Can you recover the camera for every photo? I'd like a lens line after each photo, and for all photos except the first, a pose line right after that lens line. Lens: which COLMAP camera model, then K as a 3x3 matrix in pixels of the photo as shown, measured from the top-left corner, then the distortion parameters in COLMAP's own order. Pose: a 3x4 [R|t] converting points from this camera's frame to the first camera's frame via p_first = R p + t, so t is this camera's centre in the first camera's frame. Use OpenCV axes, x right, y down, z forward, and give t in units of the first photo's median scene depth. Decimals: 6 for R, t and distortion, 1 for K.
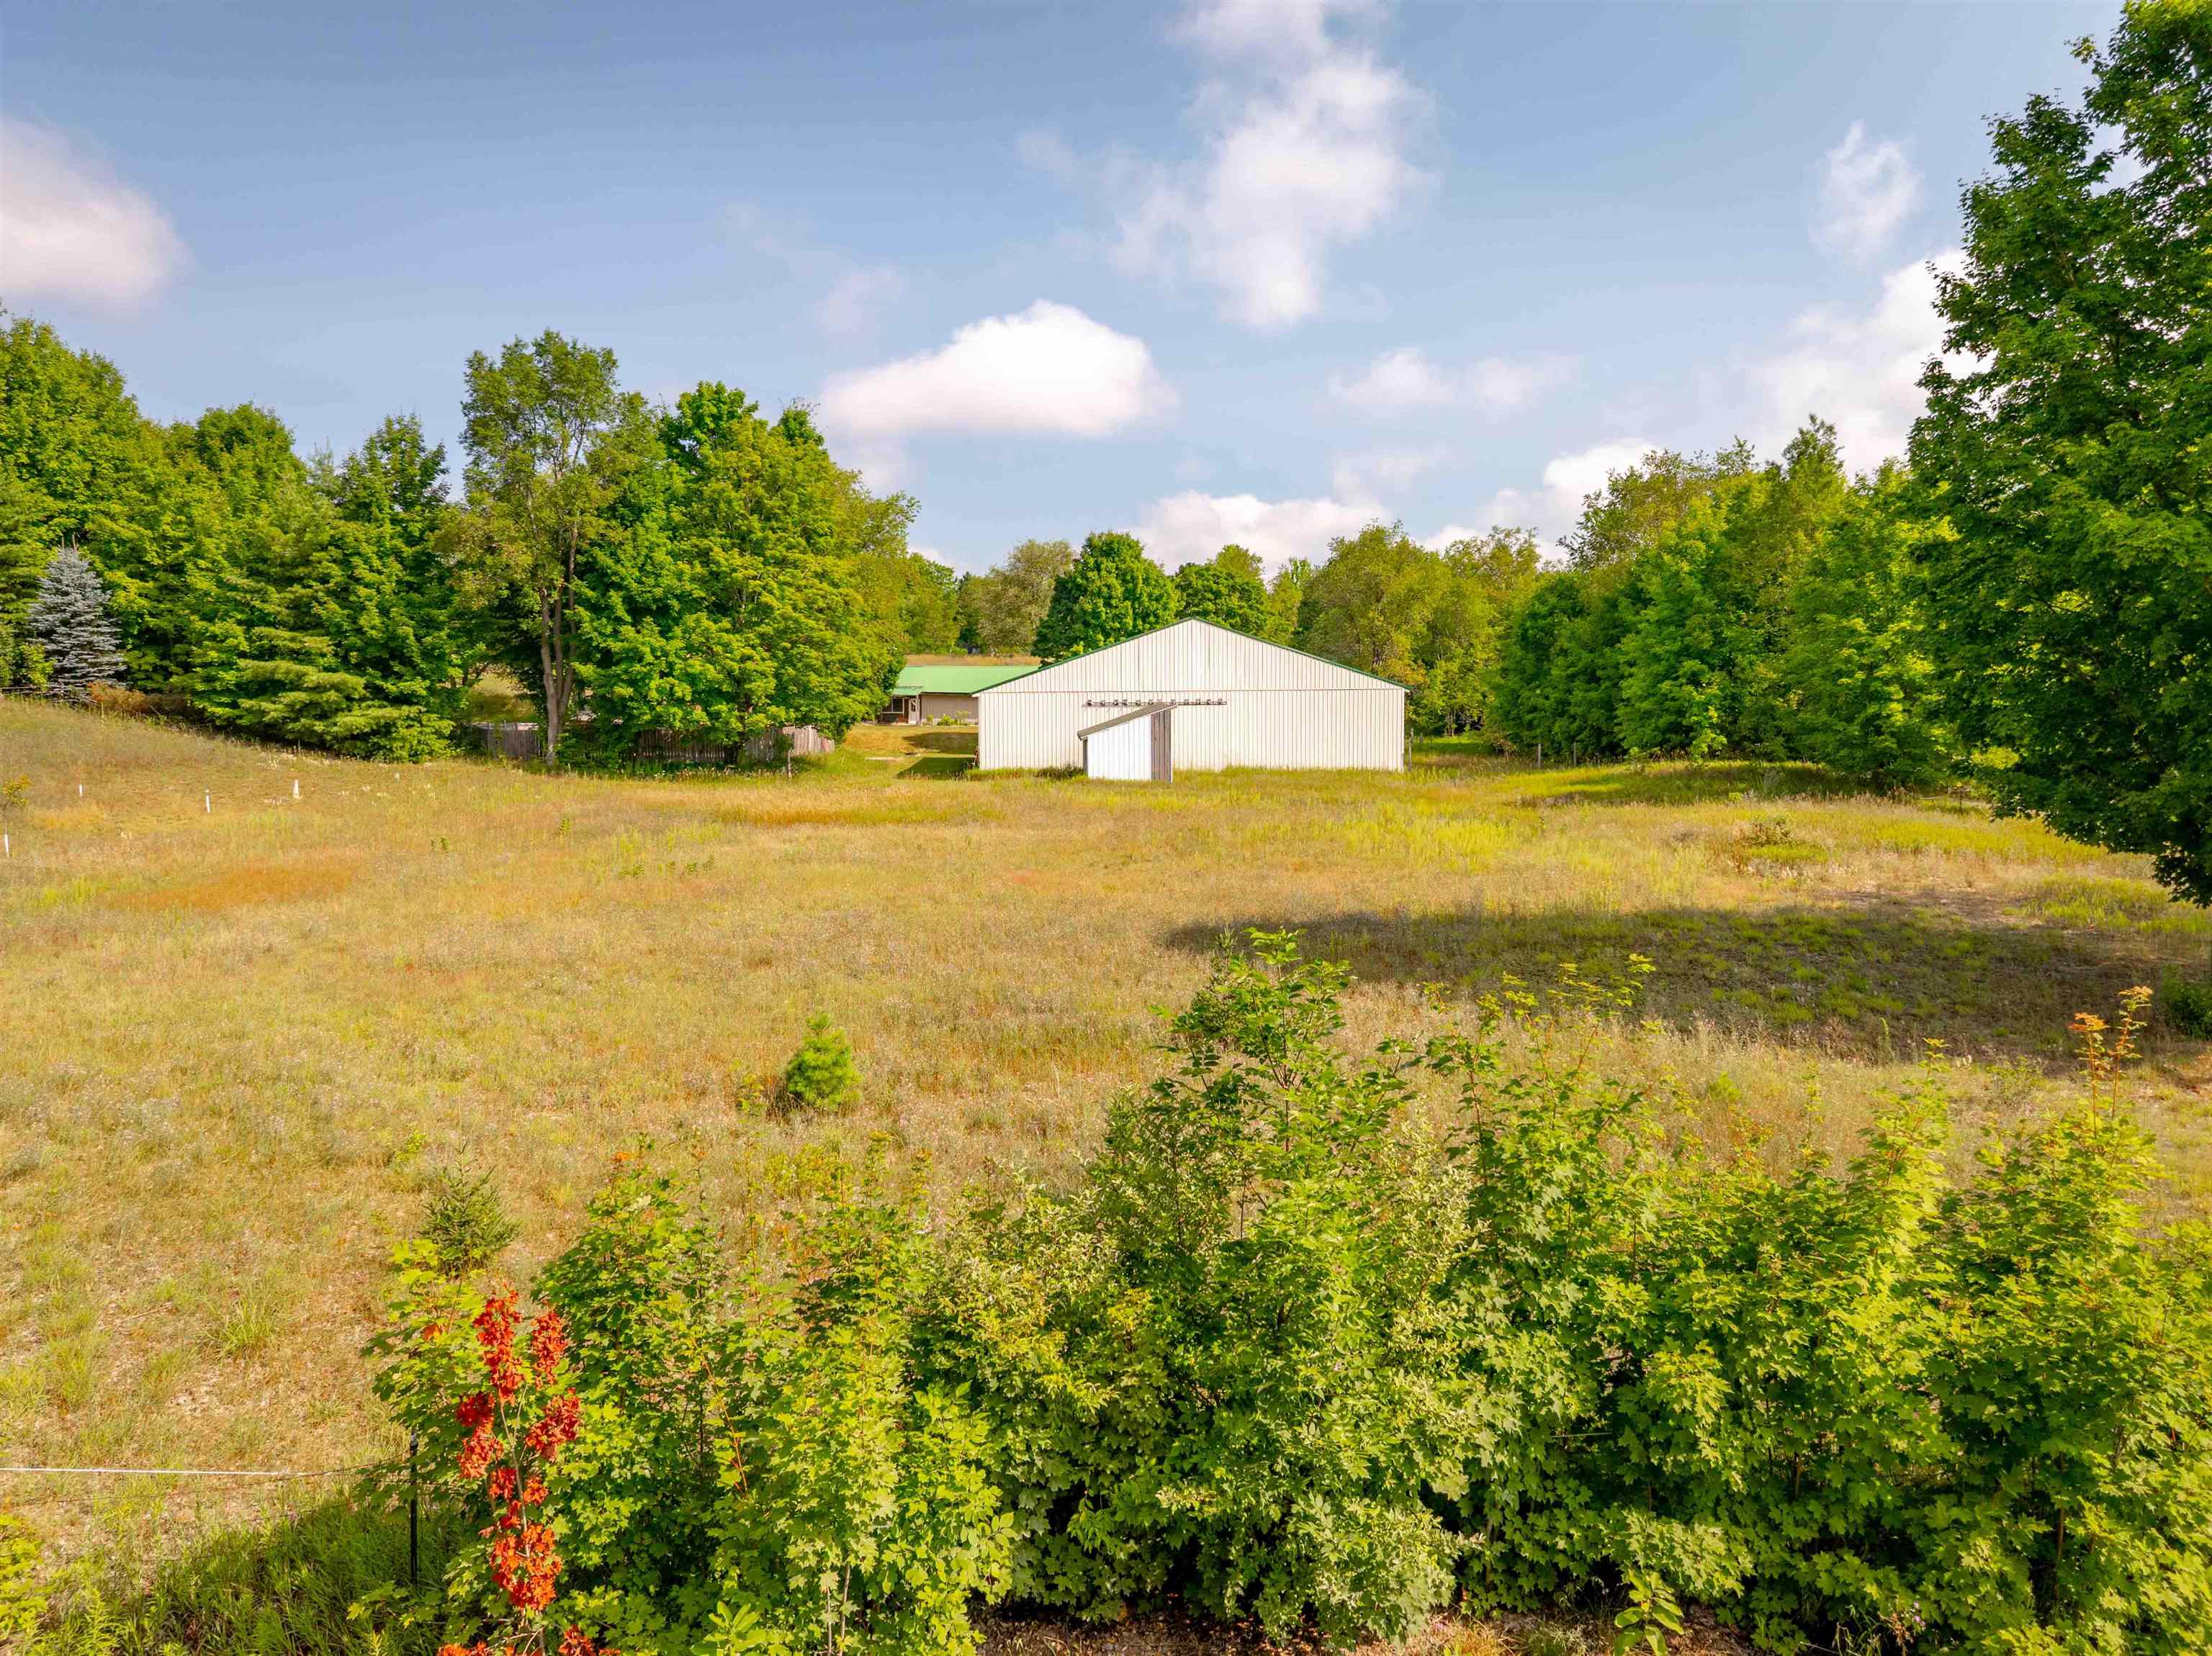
lens RADIAL K [[1591.2, 0, 1106.0], [0, 1591.2, 828.0], [0, 0, 1]] dist [-0.026873, 0.011248]
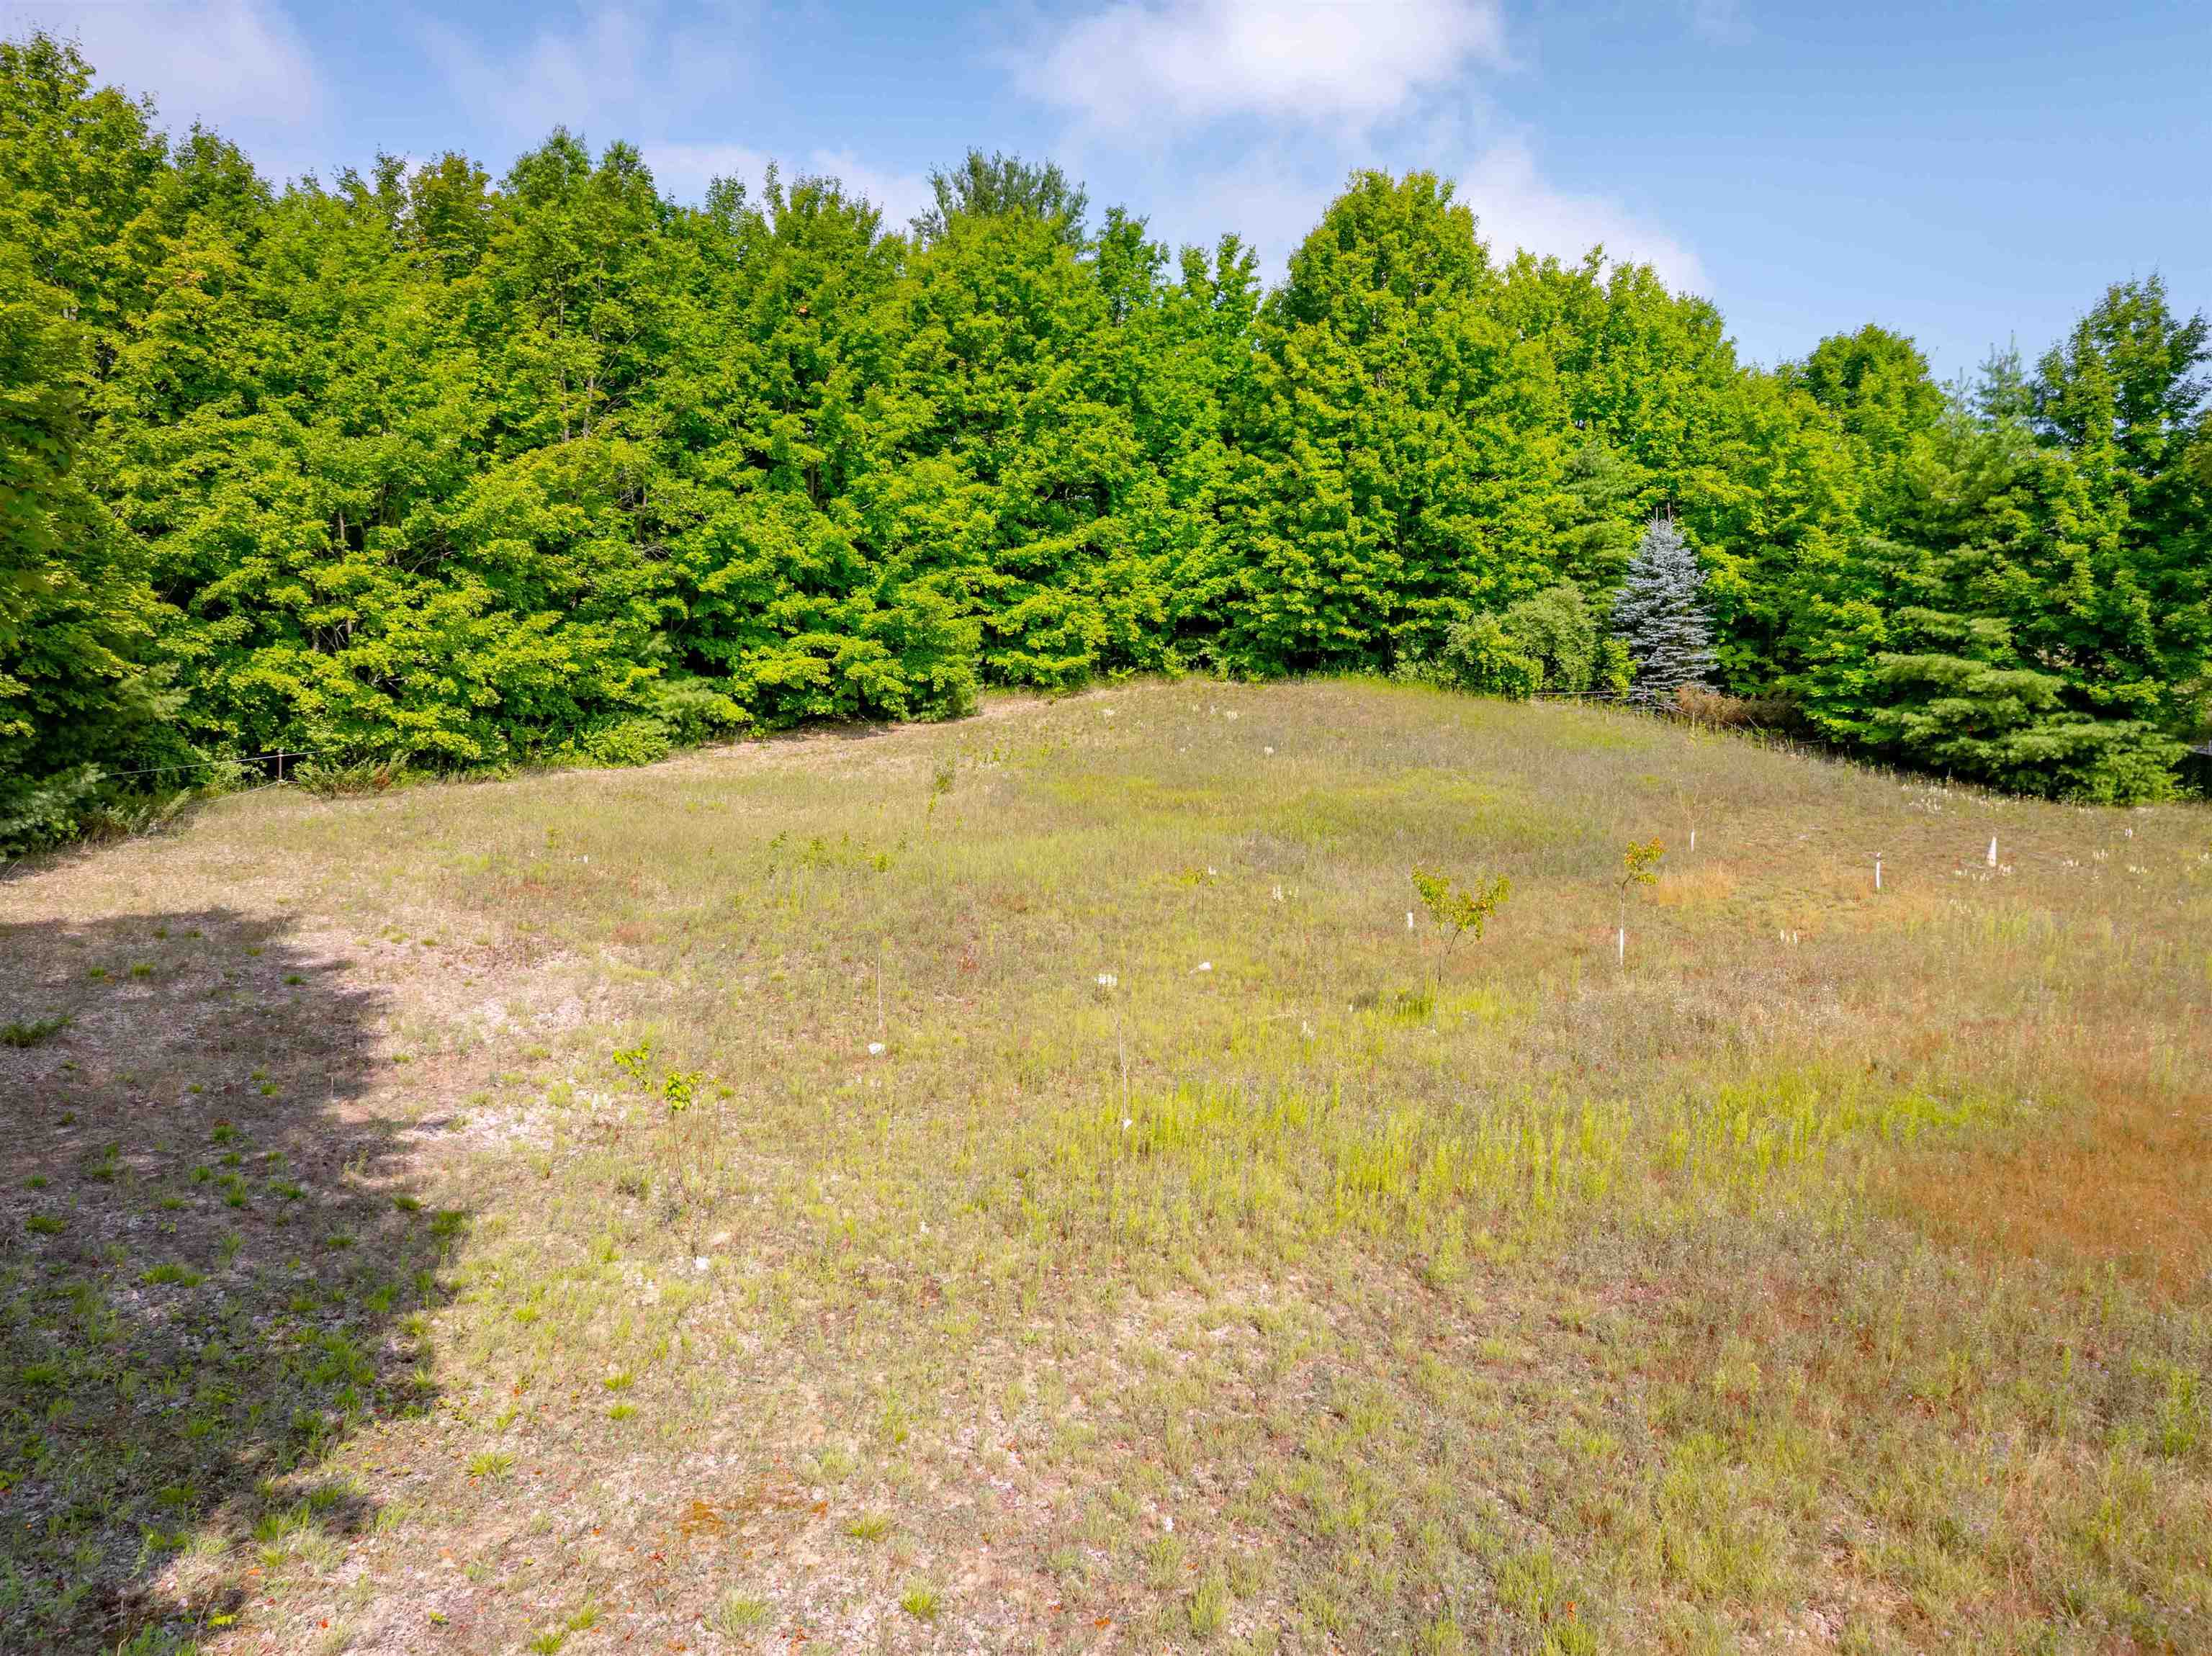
lens RADIAL K [[1591.2, 0, 1106.0], [0, 1591.2, 828.0], [0, 0, 1]] dist [-0.026873, 0.011248]
pose [[0.643155, 0.063107, -0.763131, -0.212700], [-0.064134, 0.997536, 0.028440, -0.024578], [0.763045, 0.030651, 0.645618, 0.262026]]
